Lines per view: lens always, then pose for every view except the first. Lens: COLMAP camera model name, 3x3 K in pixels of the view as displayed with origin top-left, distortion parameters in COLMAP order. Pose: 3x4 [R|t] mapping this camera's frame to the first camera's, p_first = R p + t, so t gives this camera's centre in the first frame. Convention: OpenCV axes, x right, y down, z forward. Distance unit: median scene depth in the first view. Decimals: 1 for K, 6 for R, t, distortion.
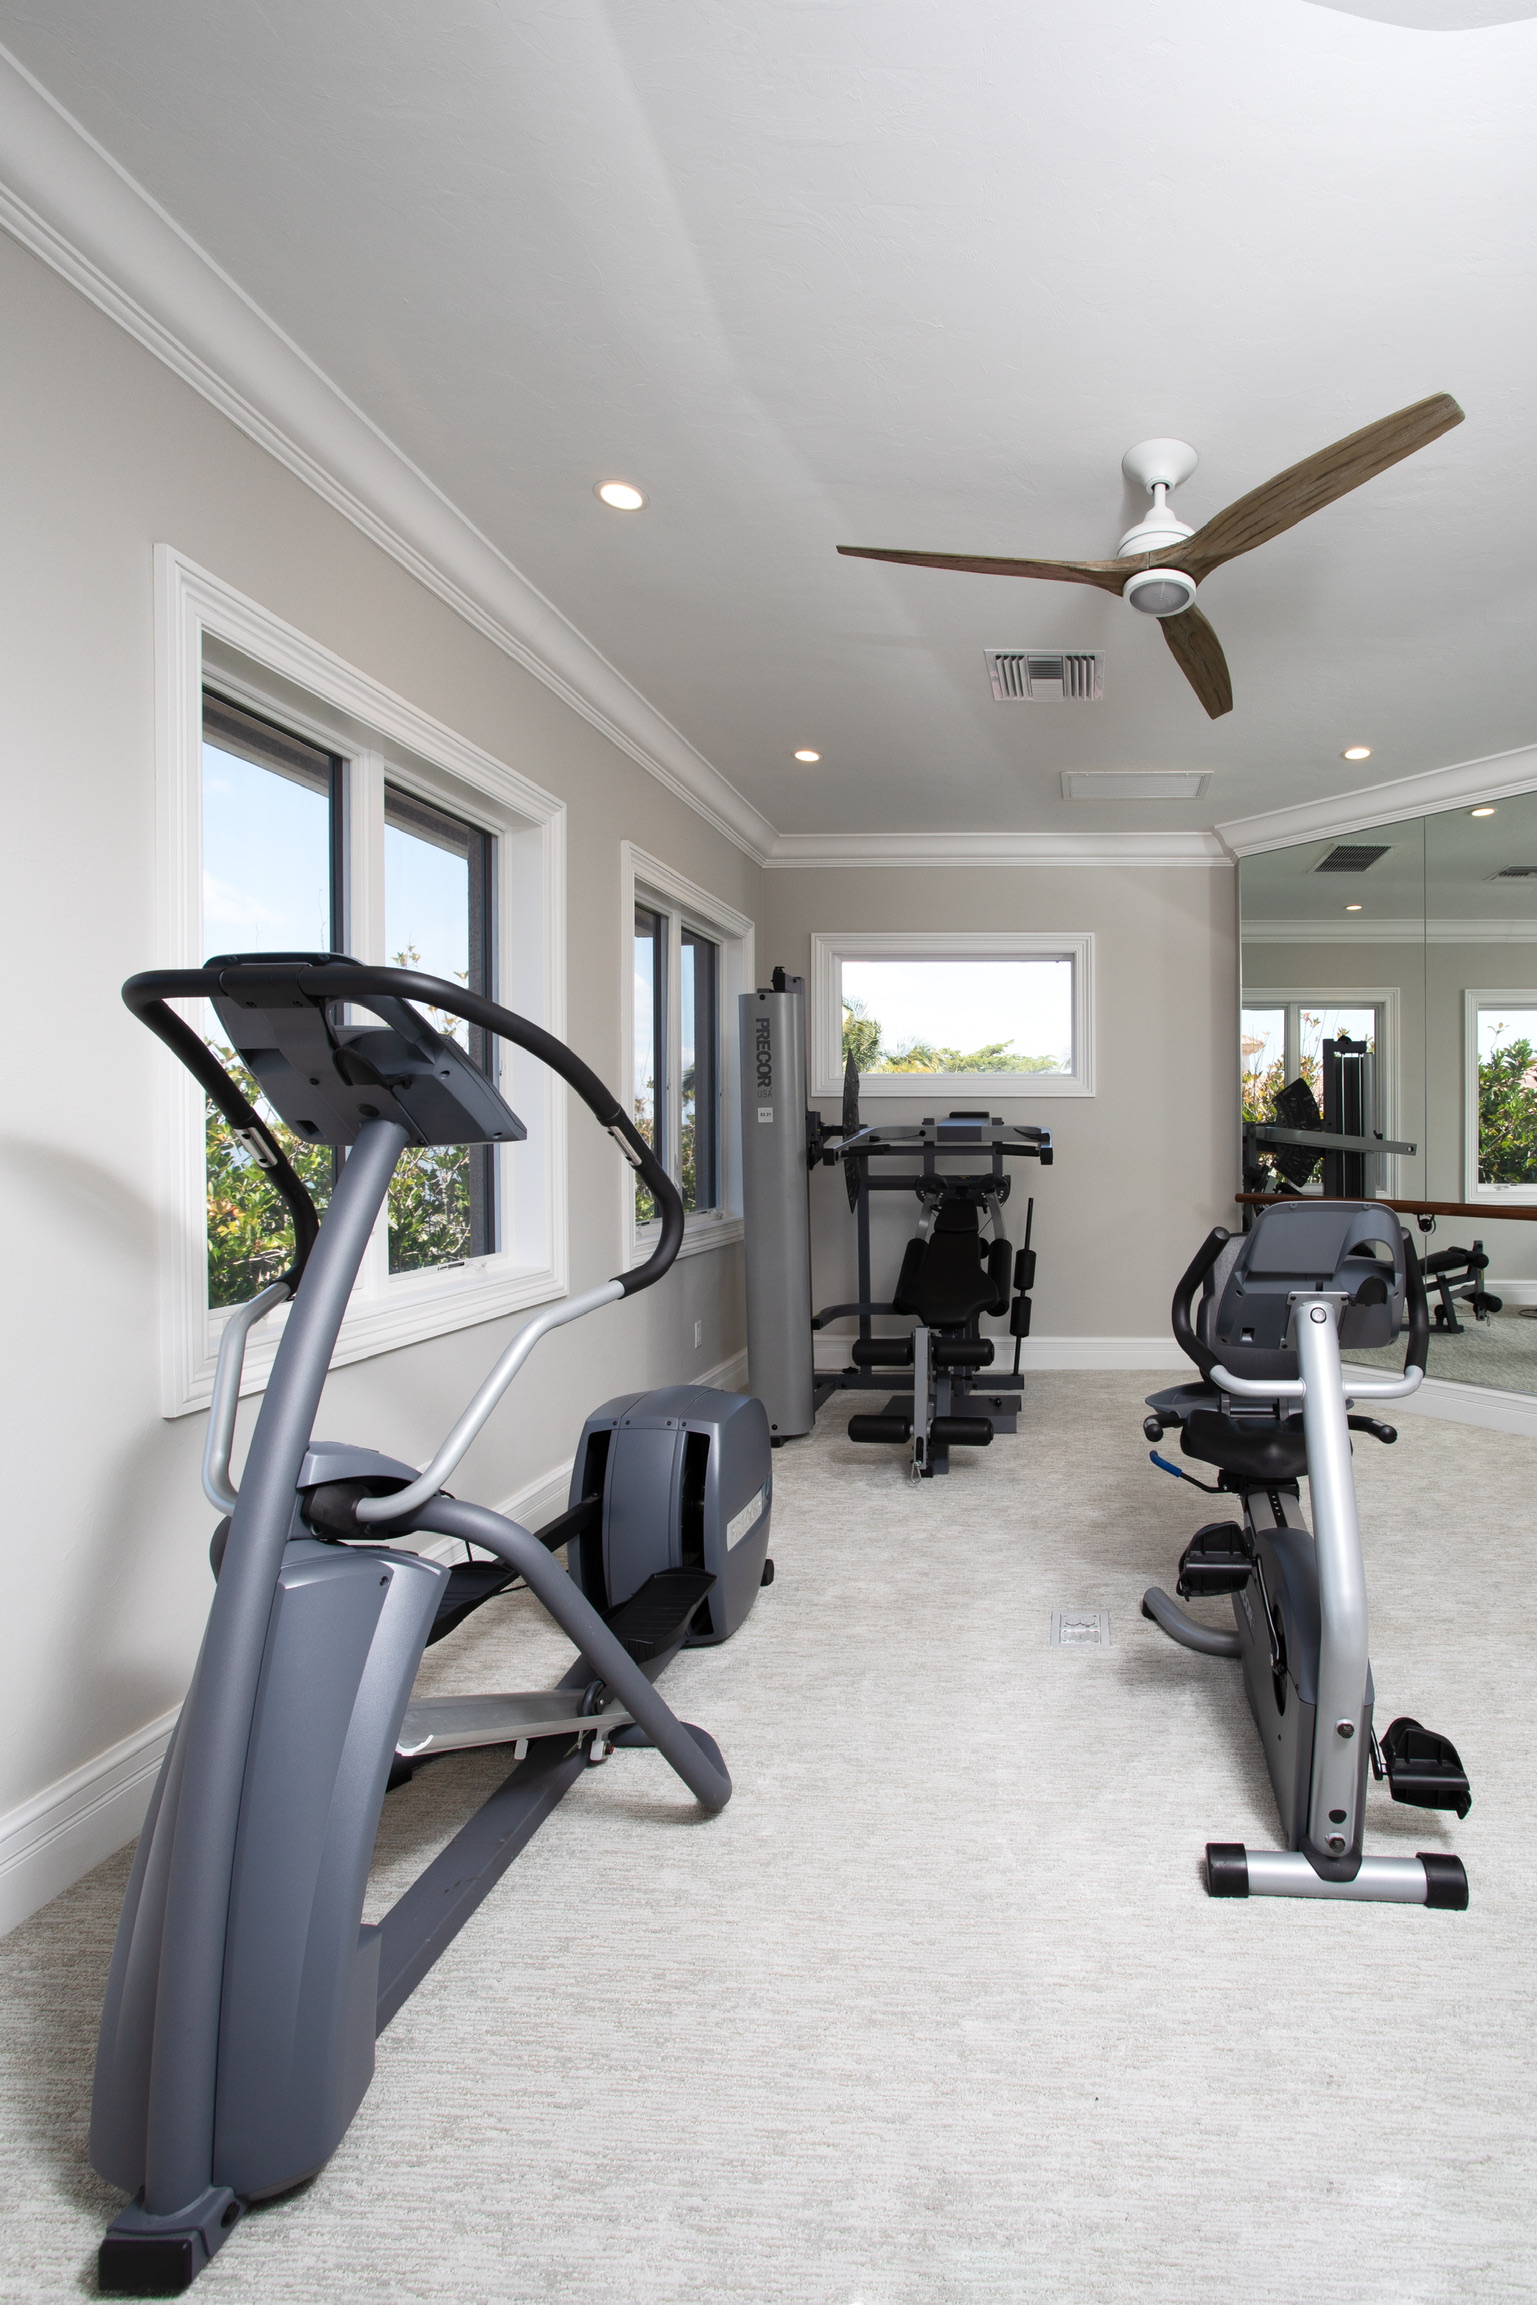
lens RADIAL K [[1067.8, 0, 1036.9], [0, 1067.8, 1146.1], [0, 0, 1]] dist [-0.011359, 0.005064]
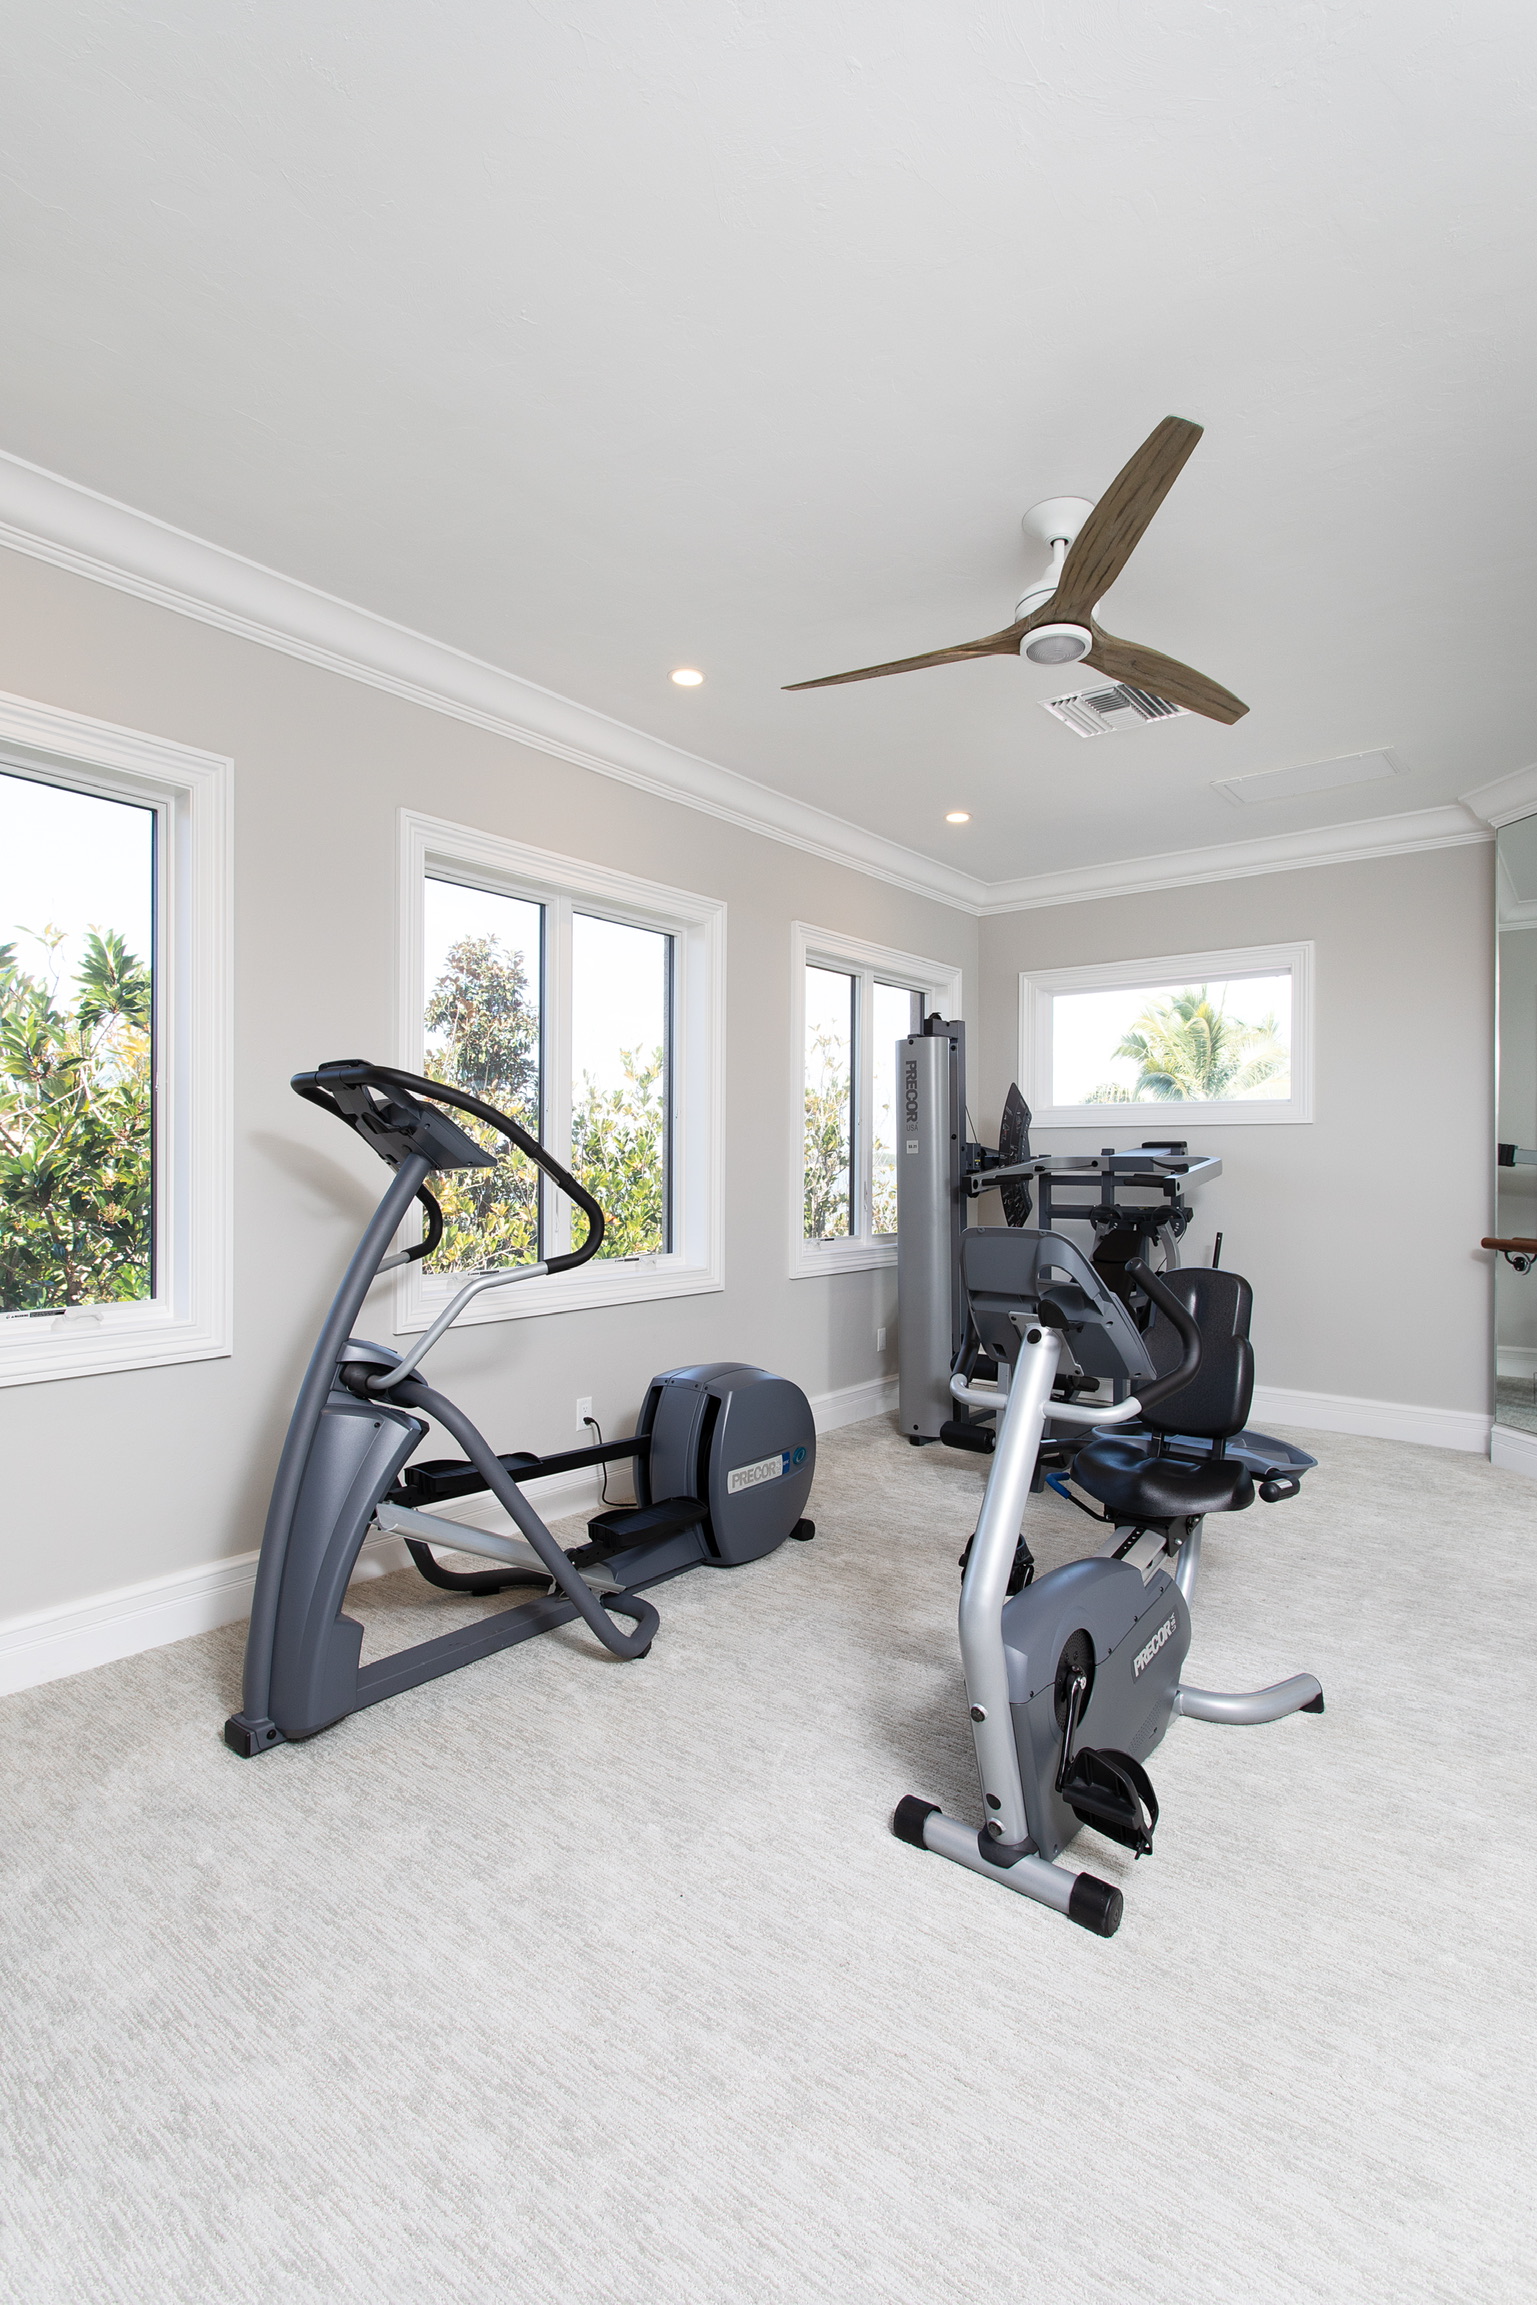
lens RADIAL K [[1098.6, 0, 764.5], [0, 1098.6, 1154.6], [0, 0, 1]] dist [-0.012581, 0.001416]
pose [[0.798119, -0.004355, -0.602484, 0.388306], [-0.008274, 0.999800, -0.018187, 0.001462], [0.602443, 0.019501, 0.797924, -0.013695]]
